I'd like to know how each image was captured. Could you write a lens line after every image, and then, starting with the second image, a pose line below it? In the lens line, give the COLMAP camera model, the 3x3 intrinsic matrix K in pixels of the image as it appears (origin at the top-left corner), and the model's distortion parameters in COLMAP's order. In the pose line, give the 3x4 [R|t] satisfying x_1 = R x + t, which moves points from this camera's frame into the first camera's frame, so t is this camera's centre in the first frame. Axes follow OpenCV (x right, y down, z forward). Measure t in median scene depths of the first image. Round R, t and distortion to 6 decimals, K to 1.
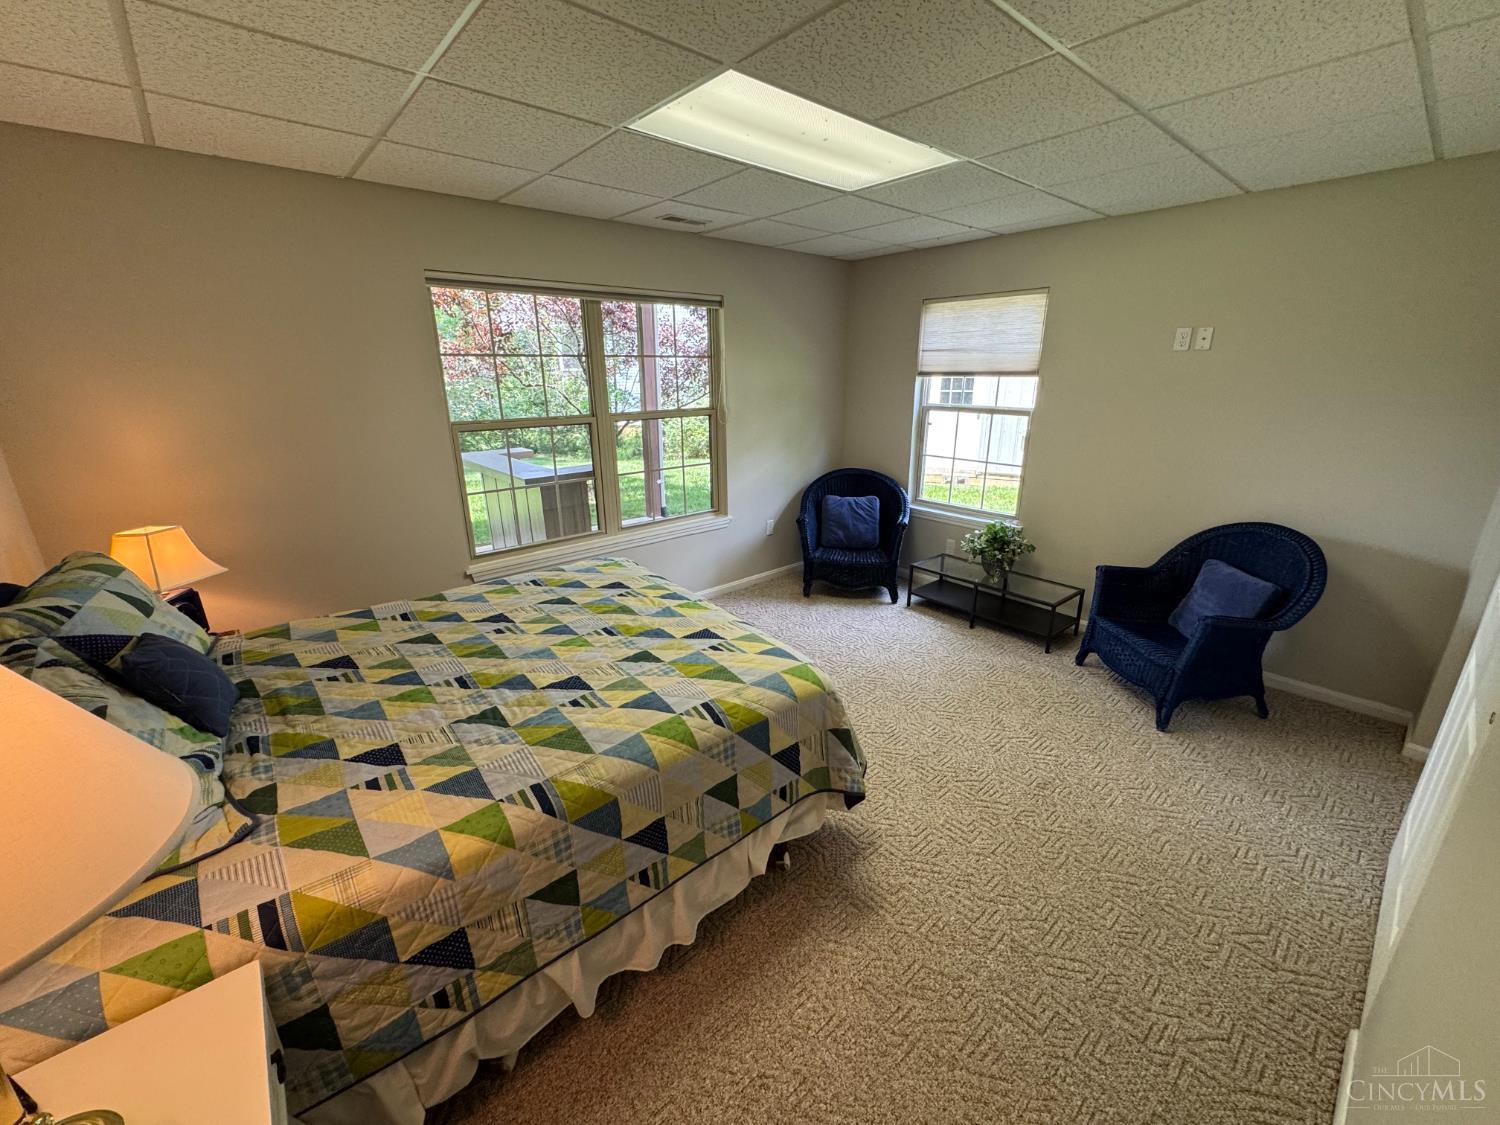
lens RADIAL K [[598.7, 0, 748.2], [0, 598.7, 556.3], [0, 0, 1]] dist [-0.002847, 0.000032]
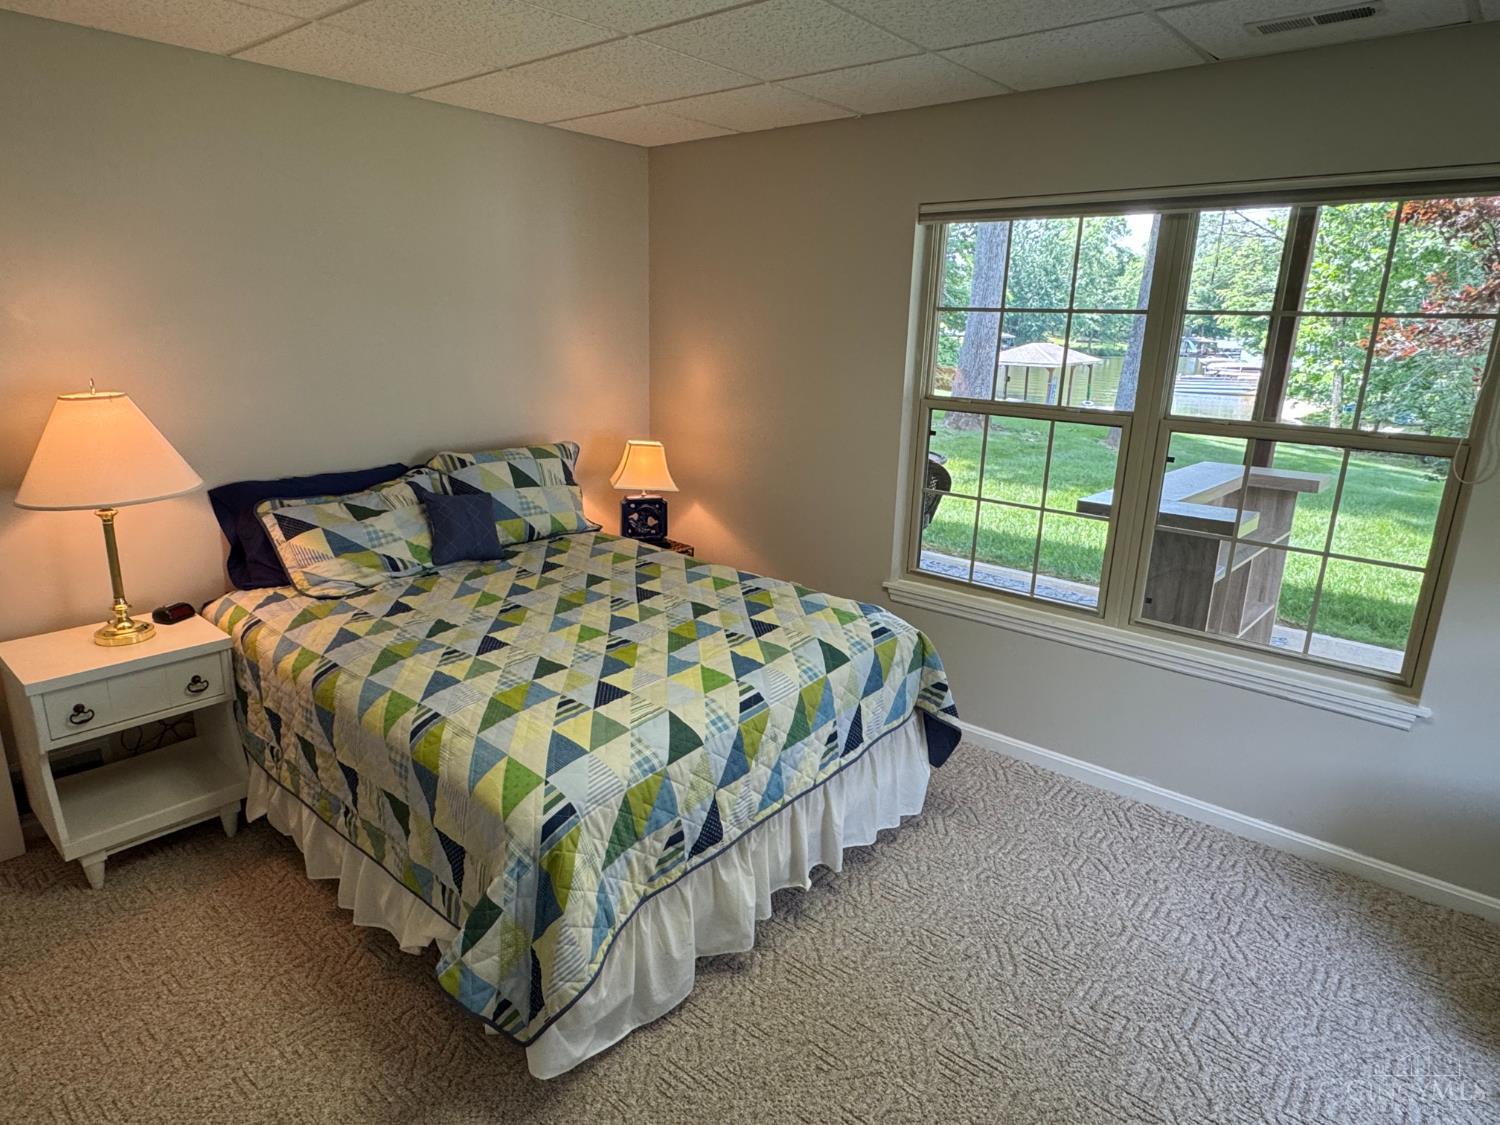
lens RADIAL K [[901.4, 0, 747.5], [0, 901.4, 556.7], [0, 0, 1]] dist [-0.058111, -0.000816]
pose [[0.144413, 0.253793, -0.956417, 0.914064], [-0.324090, 0.925368, 0.196618, -0.273244], [0.934939, 0.281571, 0.215887, 0.894229]]
